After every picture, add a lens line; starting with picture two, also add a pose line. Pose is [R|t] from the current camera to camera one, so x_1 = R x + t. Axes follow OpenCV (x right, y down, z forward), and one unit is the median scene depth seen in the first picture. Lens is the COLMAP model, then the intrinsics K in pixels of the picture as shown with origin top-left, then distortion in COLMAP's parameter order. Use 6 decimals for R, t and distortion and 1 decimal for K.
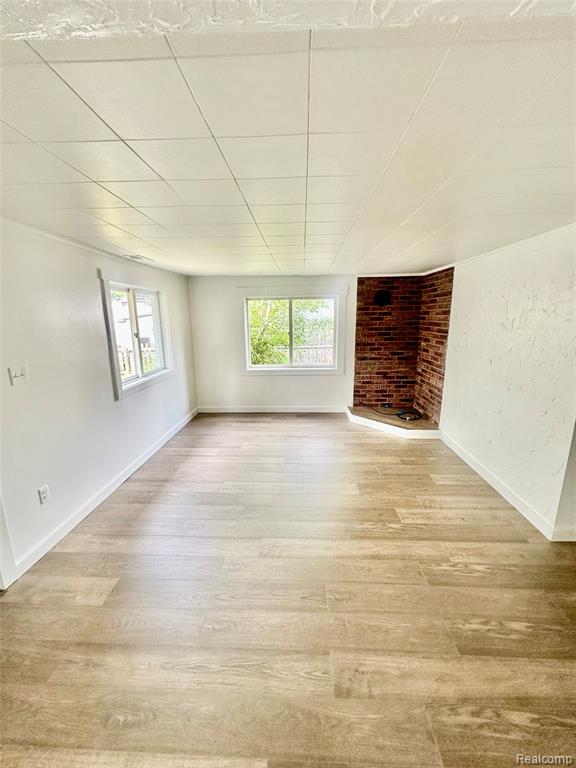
lens RADIAL K [[307.1, 0, 288.0], [0, 307.1, 384.0], [0, 0, 1]] dist [-0.003144, 0.000439]
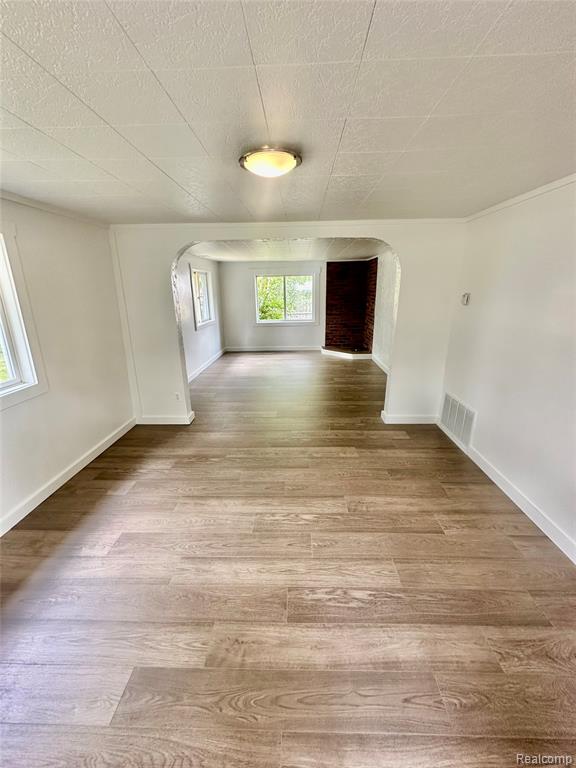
lens RADIAL K [[307.1, 0, 288.0], [0, 307.1, 384.0], [0, 0, 1]] dist [-0.003144, 0.000439]
pose [[0.999864, -0.010646, 0.012597, 0.003231], [0.009562, 0.996487, 0.083204, 0.182820], [-0.013438, -0.083072, 0.996453, -0.779680]]
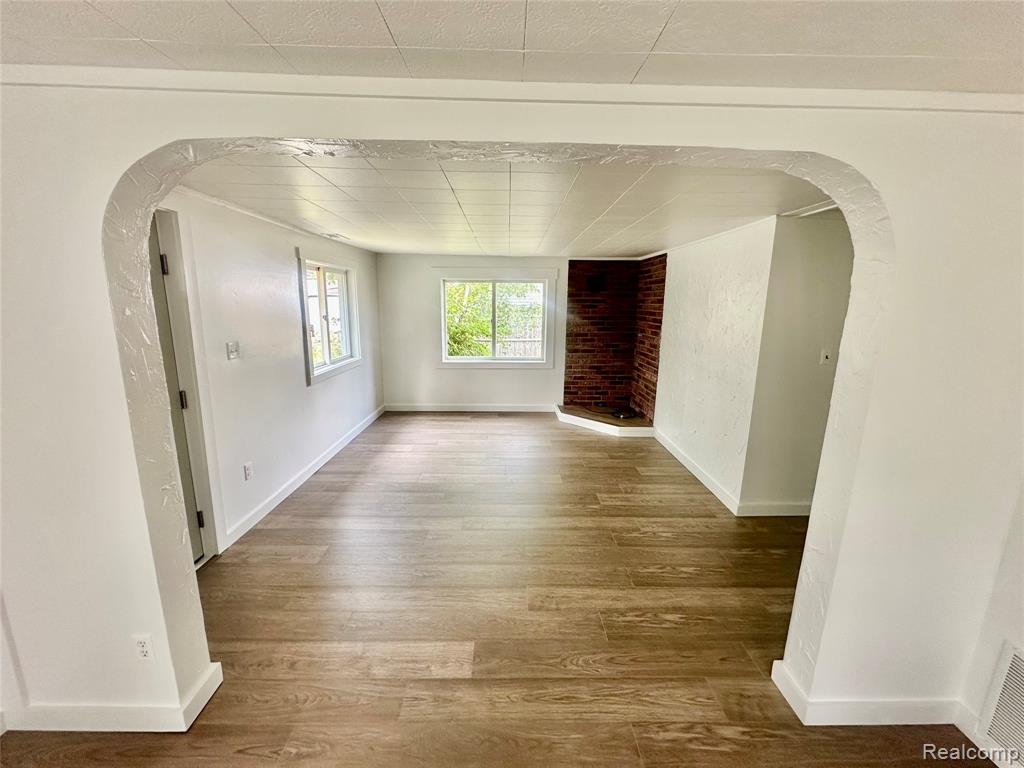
lens RADIAL K [[409.4, 0, 512.0], [0, 409.4, 384.0], [0, 0, 1]] dist [-0.003144, 0.000439]
pose [[0.998173, 0.011442, 0.059322, -0.007671], [-0.010261, 0.999744, -0.020168, 0.052300], [-0.059537, 0.019523, 0.998035, -0.225999]]
